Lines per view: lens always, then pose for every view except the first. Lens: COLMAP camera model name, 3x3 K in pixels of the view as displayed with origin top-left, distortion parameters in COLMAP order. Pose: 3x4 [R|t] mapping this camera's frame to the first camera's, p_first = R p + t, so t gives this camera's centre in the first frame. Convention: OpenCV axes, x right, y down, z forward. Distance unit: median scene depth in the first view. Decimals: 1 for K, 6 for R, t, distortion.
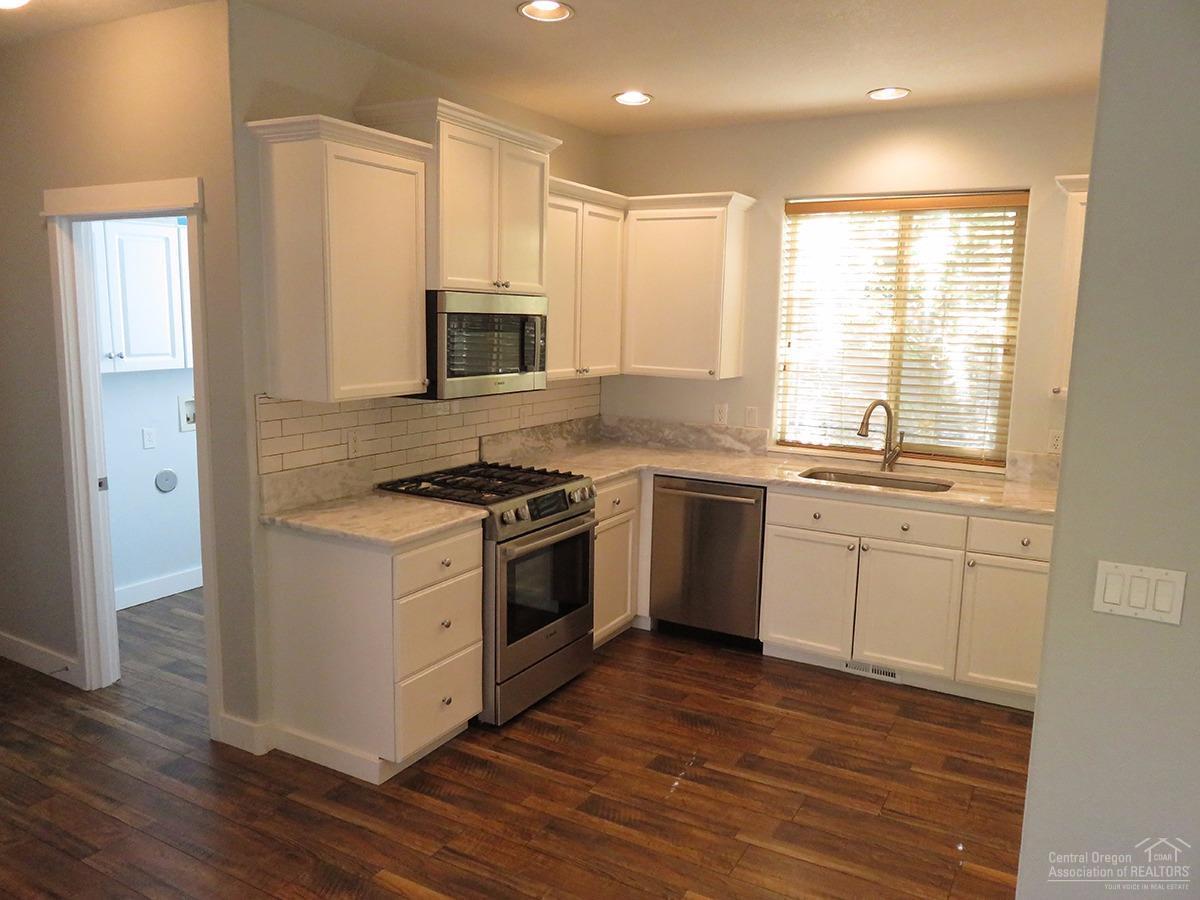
lens RADIAL K [[894.7, 0, 600.0], [0, 894.7, 450.0], [0, 0, 1]] dist [-0.010767, -0.001930]
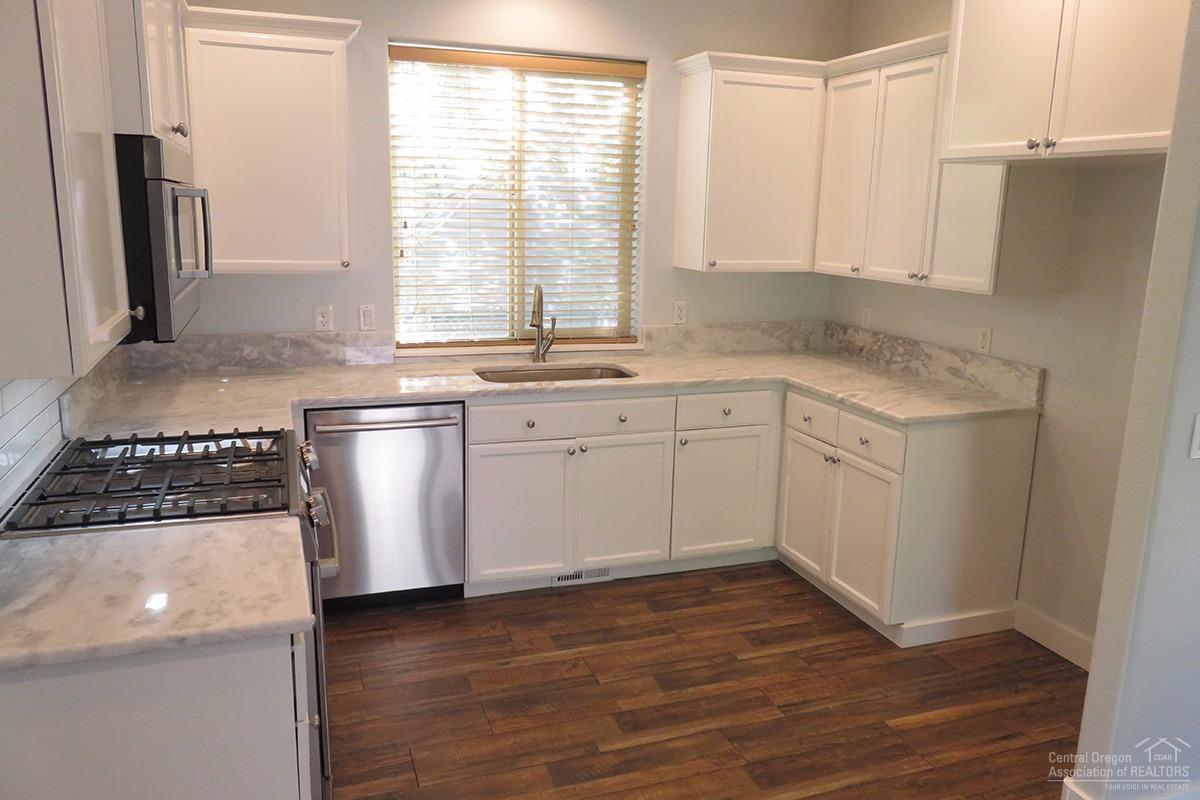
lens RADIAL K [[895.3, 0, 600.0], [0, 895.3, 400.0], [0, 0, 1]] dist [-0.012408, -0.002041]
pose [[0.655240, -0.165632, 0.737039, -0.366680], [0.104356, 0.986159, 0.128842, -0.056794], [-0.748178, -0.007509, 0.663455, 0.392905]]
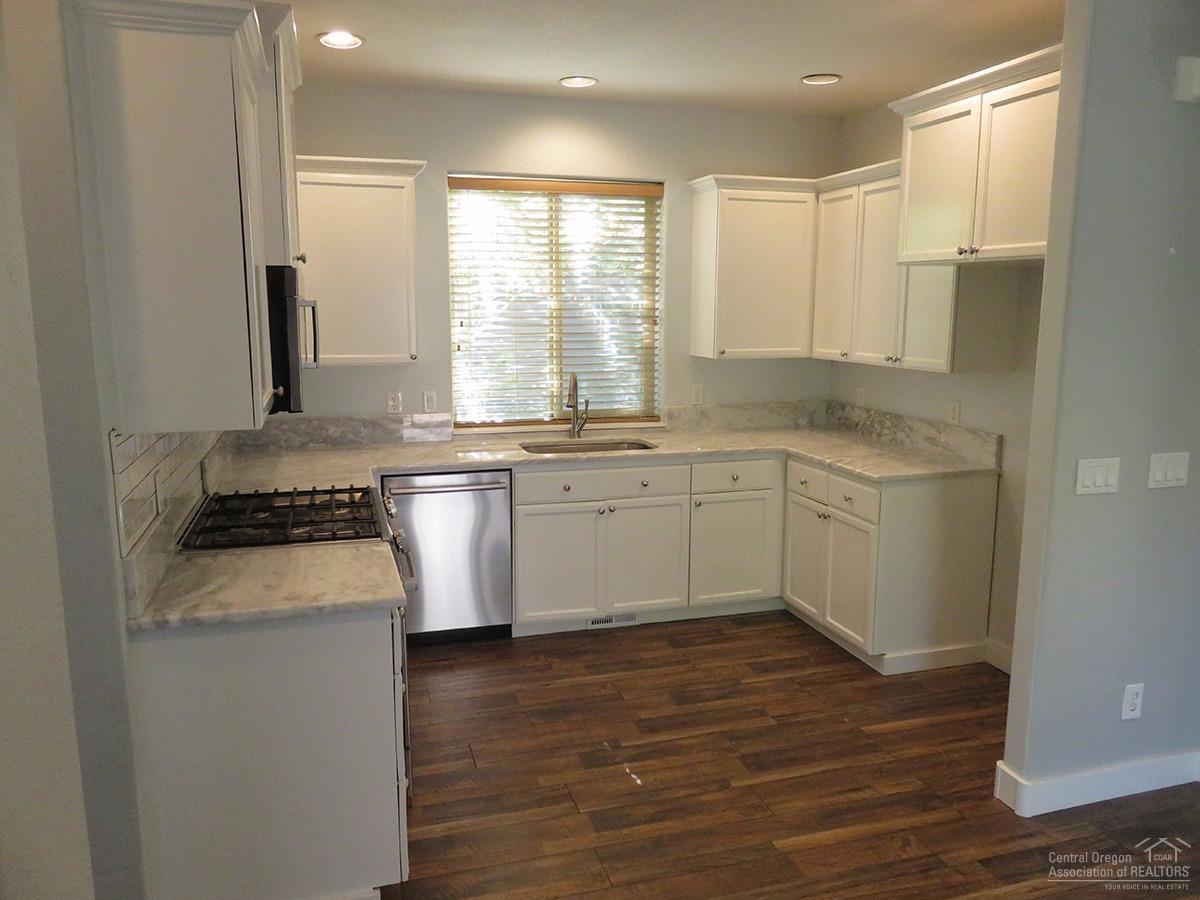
lens RADIAL K [[894.7, 0, 600.0], [0, 894.7, 450.0], [0, 0, 1]] dist [-0.010767, -0.001930]
pose [[0.691606, -0.137960, 0.708977, -0.480792], [0.120029, 0.989893, 0.075535, -0.045386], [-0.712232, 0.032857, 0.701175, 0.258817]]
